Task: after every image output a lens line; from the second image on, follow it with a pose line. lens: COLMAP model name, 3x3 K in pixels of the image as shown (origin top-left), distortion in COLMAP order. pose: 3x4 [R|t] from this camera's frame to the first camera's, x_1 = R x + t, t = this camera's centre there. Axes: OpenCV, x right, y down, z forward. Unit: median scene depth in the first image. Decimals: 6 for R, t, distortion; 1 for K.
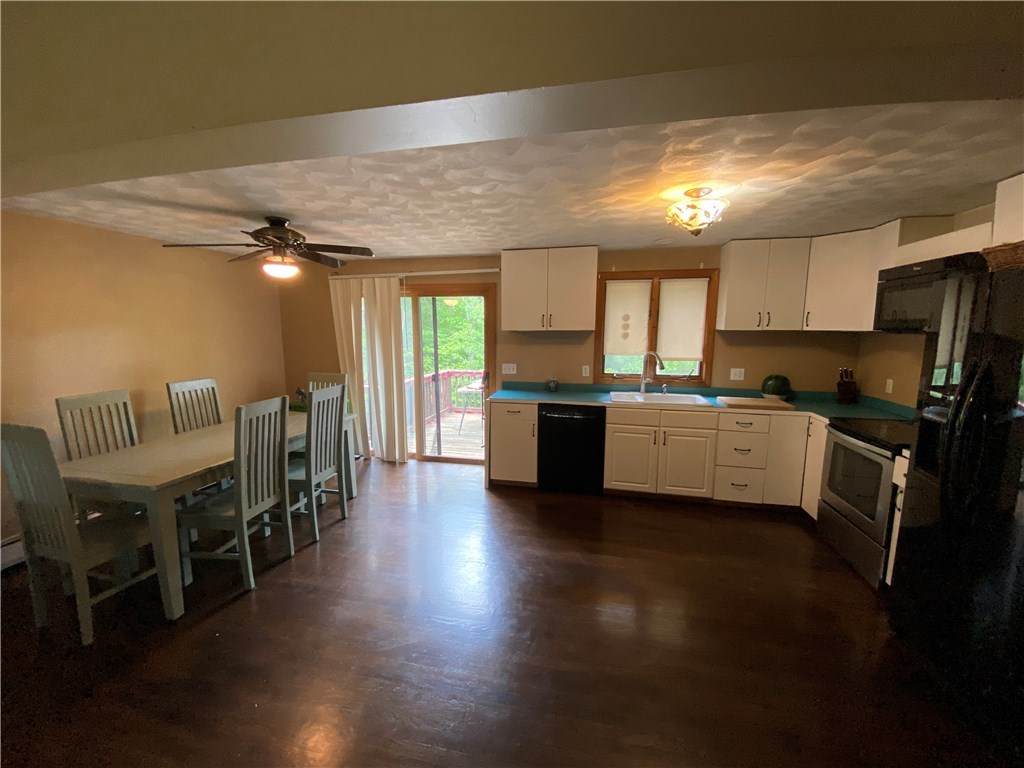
lens RADIAL K [[414.4, 0, 508.2], [0, 414.4, 386.3], [0, 0, 1]] dist [0.018803, -0.021009]
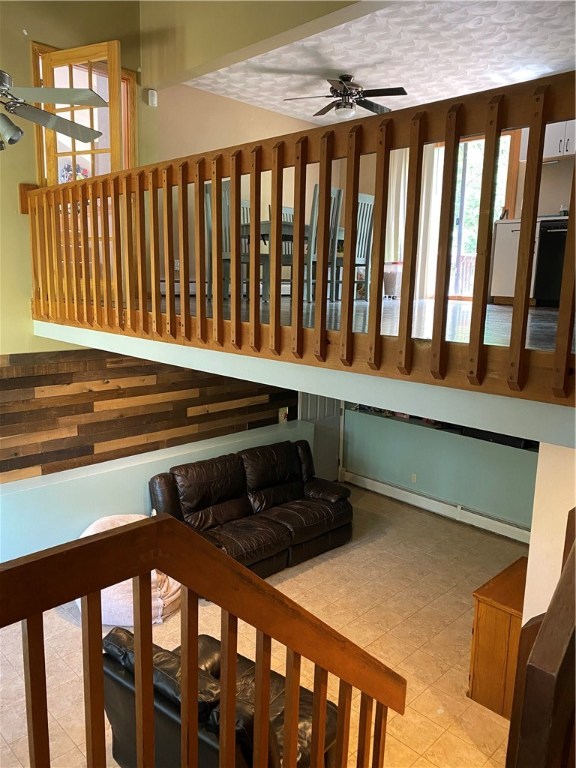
lens RADIAL K [[585.0, 0, 285.7], [0, 585.0, 380.1], [0, 0, 1]] dist [0.024452, -0.025495]
pose [[0.839826, 0.111925, -0.531192, 0.566946], [-0.097033, 0.993706, 0.055969, 0.657730], [0.534113, 0.004539, 0.845401, -1.005215]]
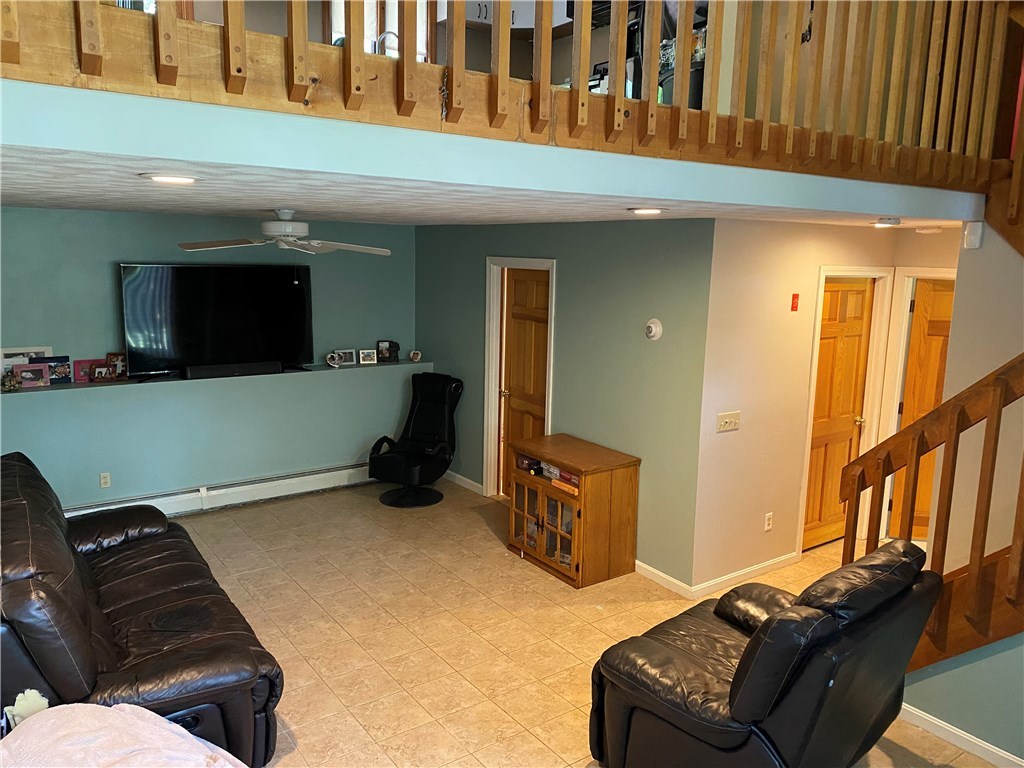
lens RADIAL K [[780.0, 0, 515.0], [0, 780.0, 372.2], [0, 0, 1]] dist [0.024452, -0.025495]
pose [[0.673308, -0.110988, 0.730984, -1.260489], [0.081126, 0.993789, 0.076166, 0.869885], [-0.734898, 0.008019, 0.678130, -0.555786]]
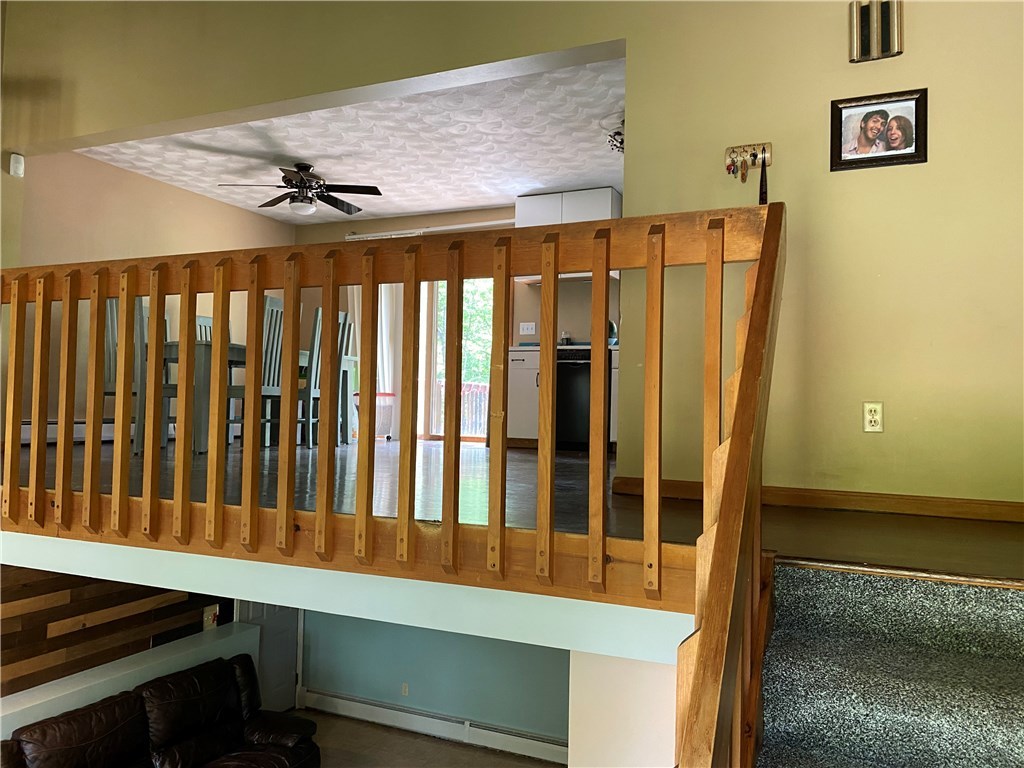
lens RADIAL K [[780.0, 0, 515.0], [0, 780.0, 372.2], [0, 0, 1]] dist [0.024452, -0.025495]
pose [[0.980050, 0.010158, -0.198490, 0.536180], [-0.046523, 0.982673, -0.179415, 0.612294], [0.193228, 0.185070, 0.963541, -1.025748]]
